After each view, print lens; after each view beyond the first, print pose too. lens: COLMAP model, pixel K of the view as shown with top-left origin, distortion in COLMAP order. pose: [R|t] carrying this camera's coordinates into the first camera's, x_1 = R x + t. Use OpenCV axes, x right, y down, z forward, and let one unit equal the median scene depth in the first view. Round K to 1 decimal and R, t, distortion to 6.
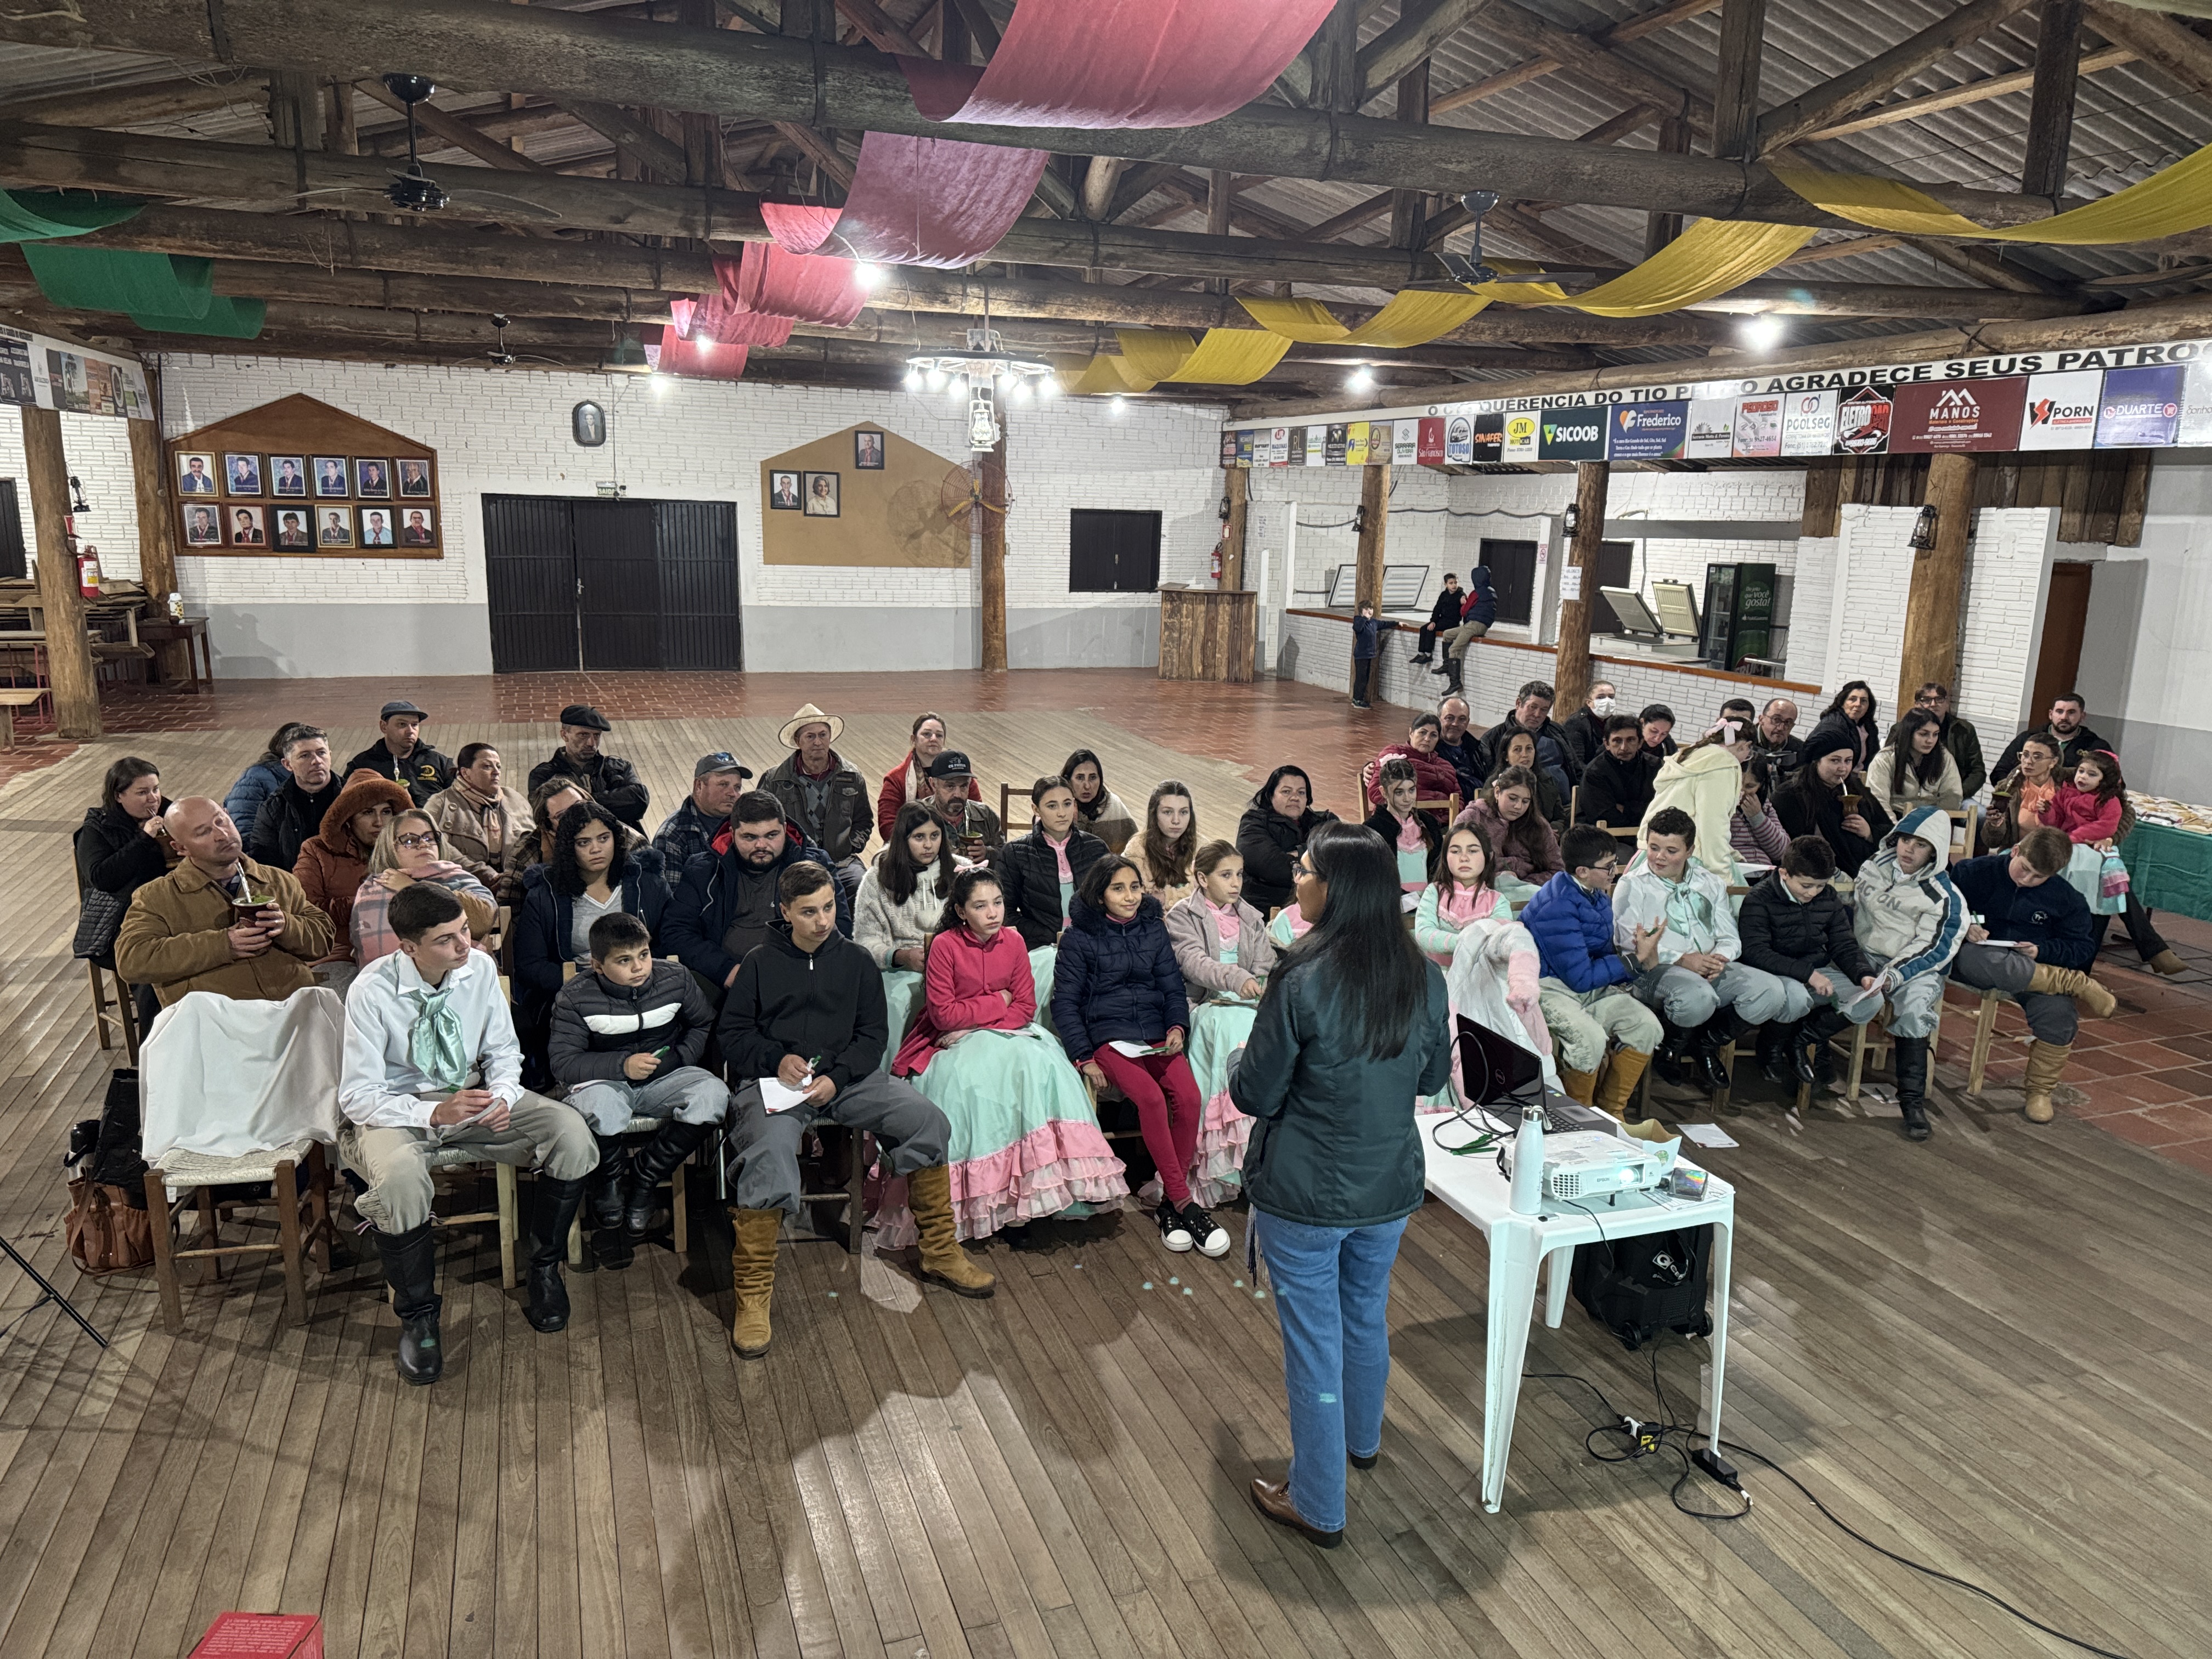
lens RADIAL K [[1567.5, 0, 1114.5], [0, 1567.5, 838.3], [0, 0, 1]] dist [0.067829, -0.048590]
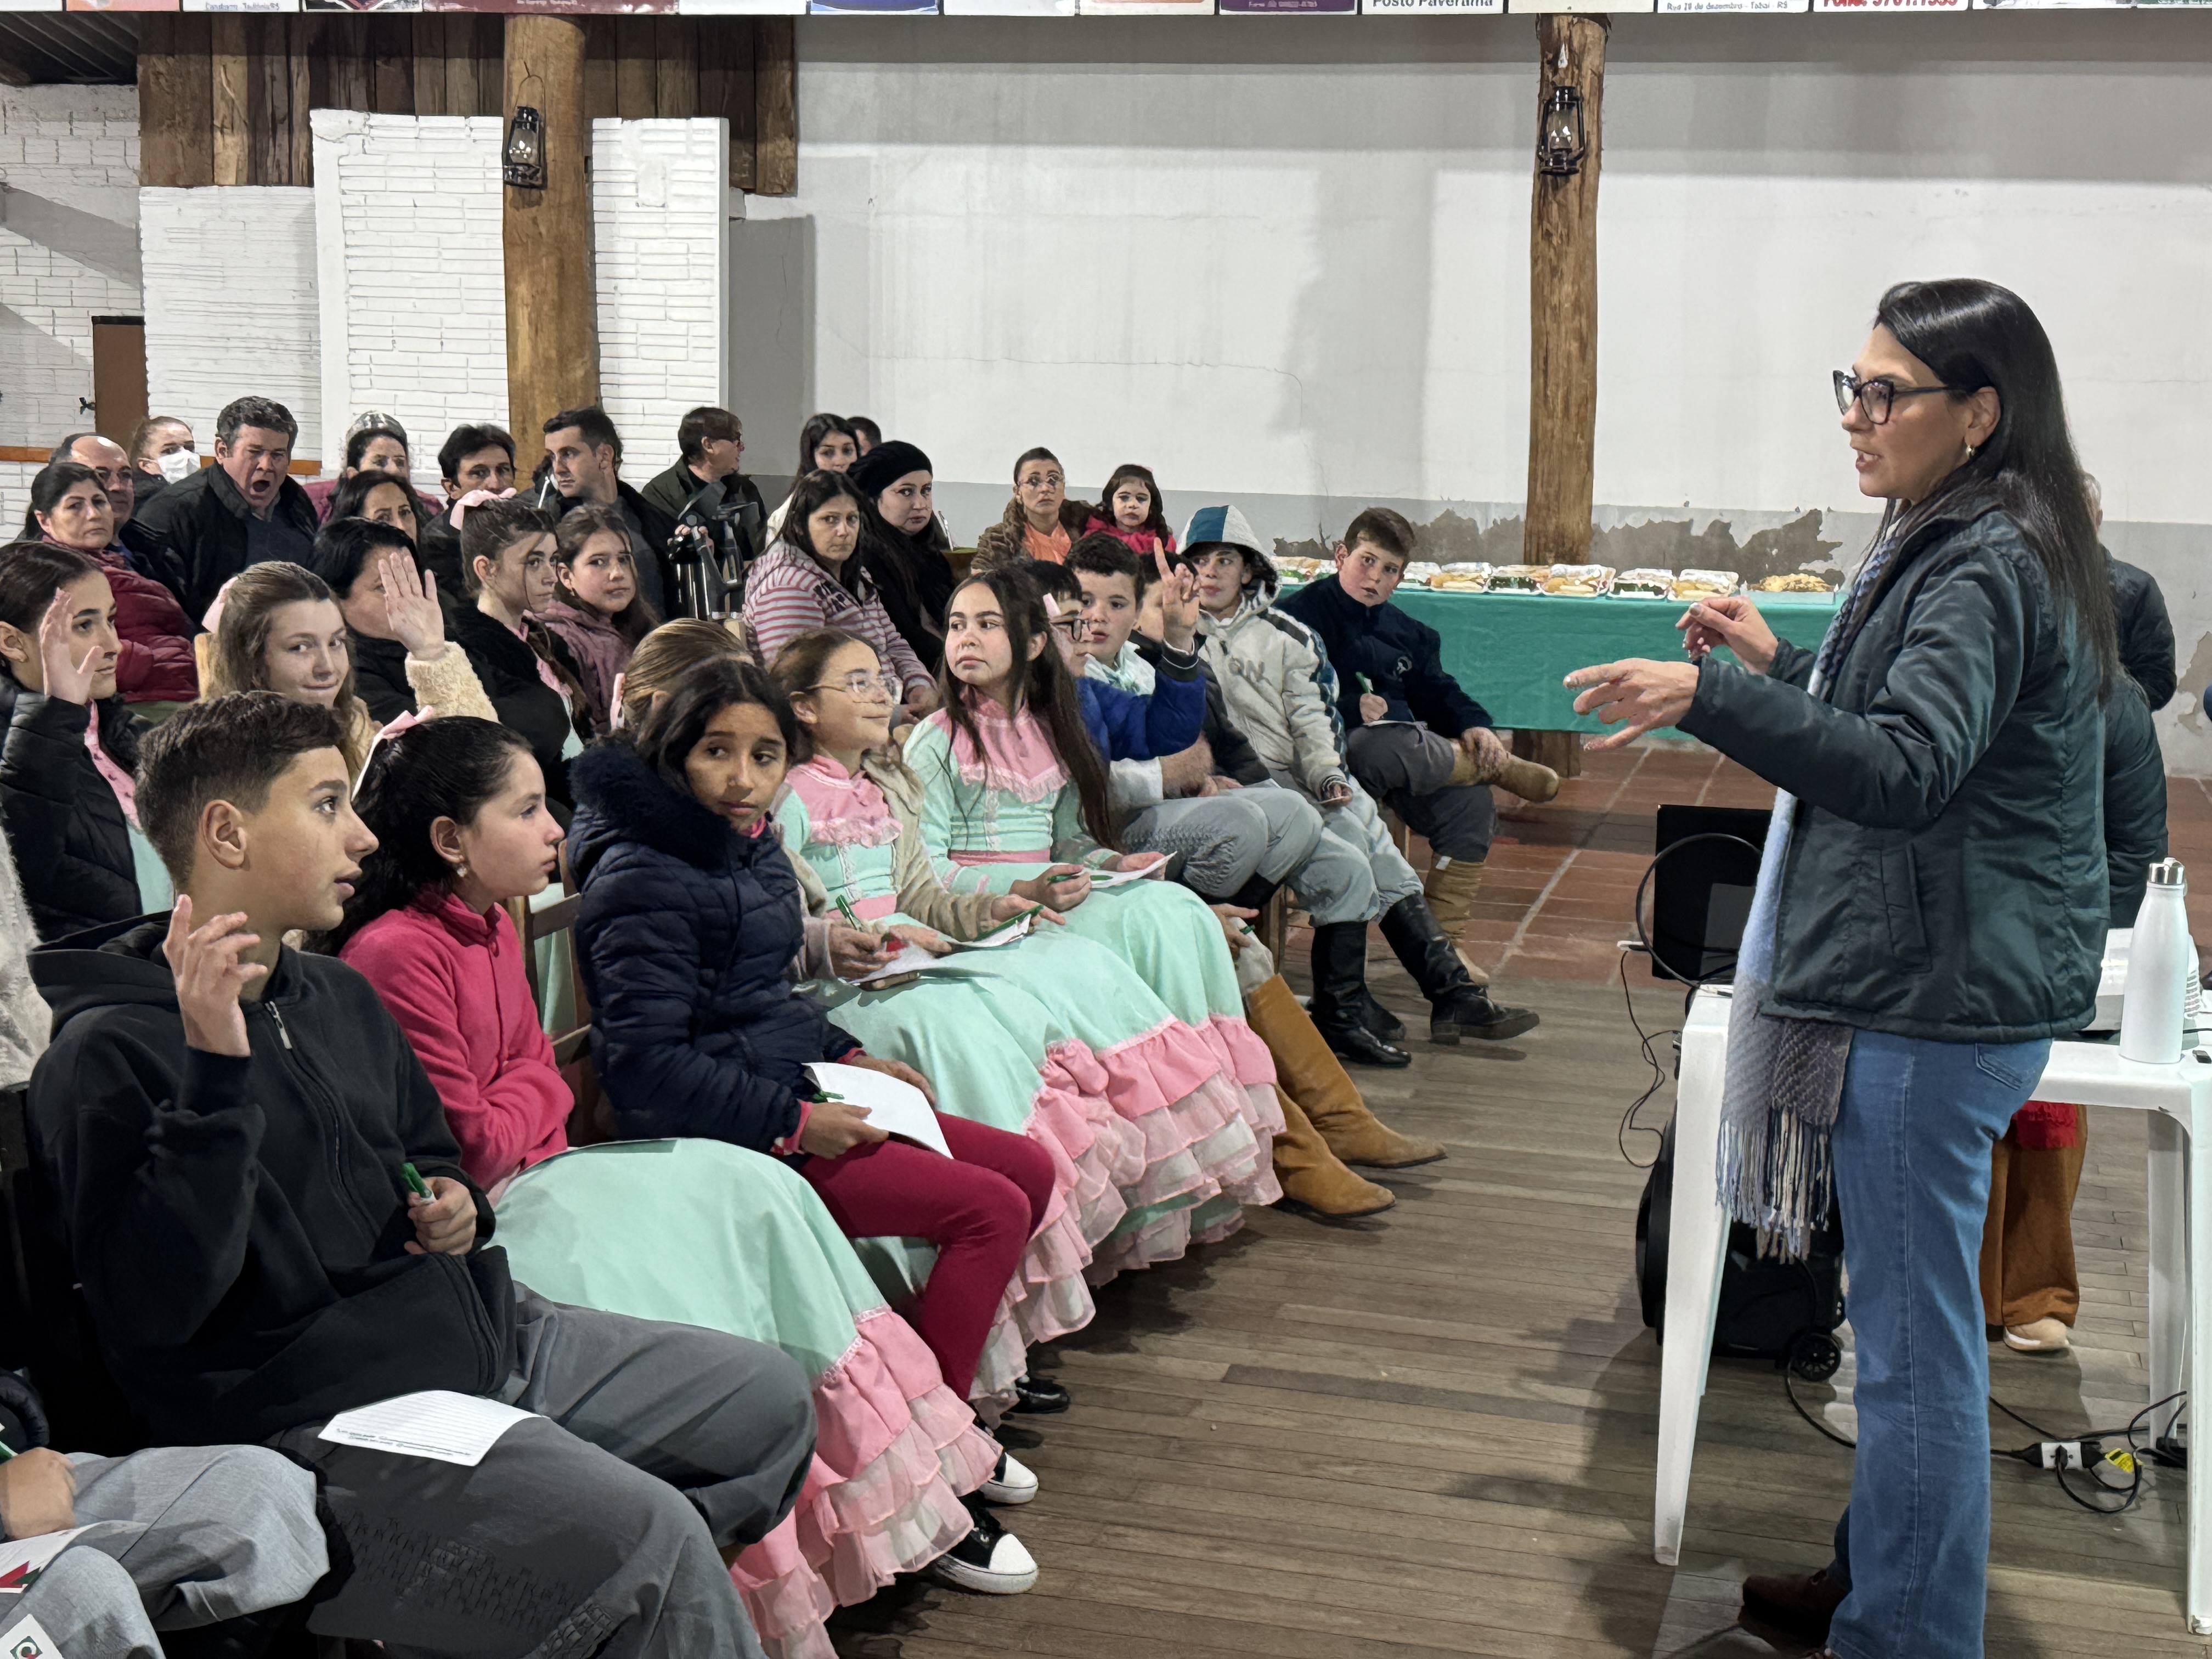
lens RADIAL K [[3017.7, 0, 1106.0], [0, 3017.7, 829.5], [0, 0, 1]] dist [0.122666, 0.012833]
pose [[0.571439, -0.141153, 0.808414, -0.177975], [0.167160, 0.984464, 0.053733, 0.010356], [-0.803439, 0.104429, 0.586157, 0.155862]]
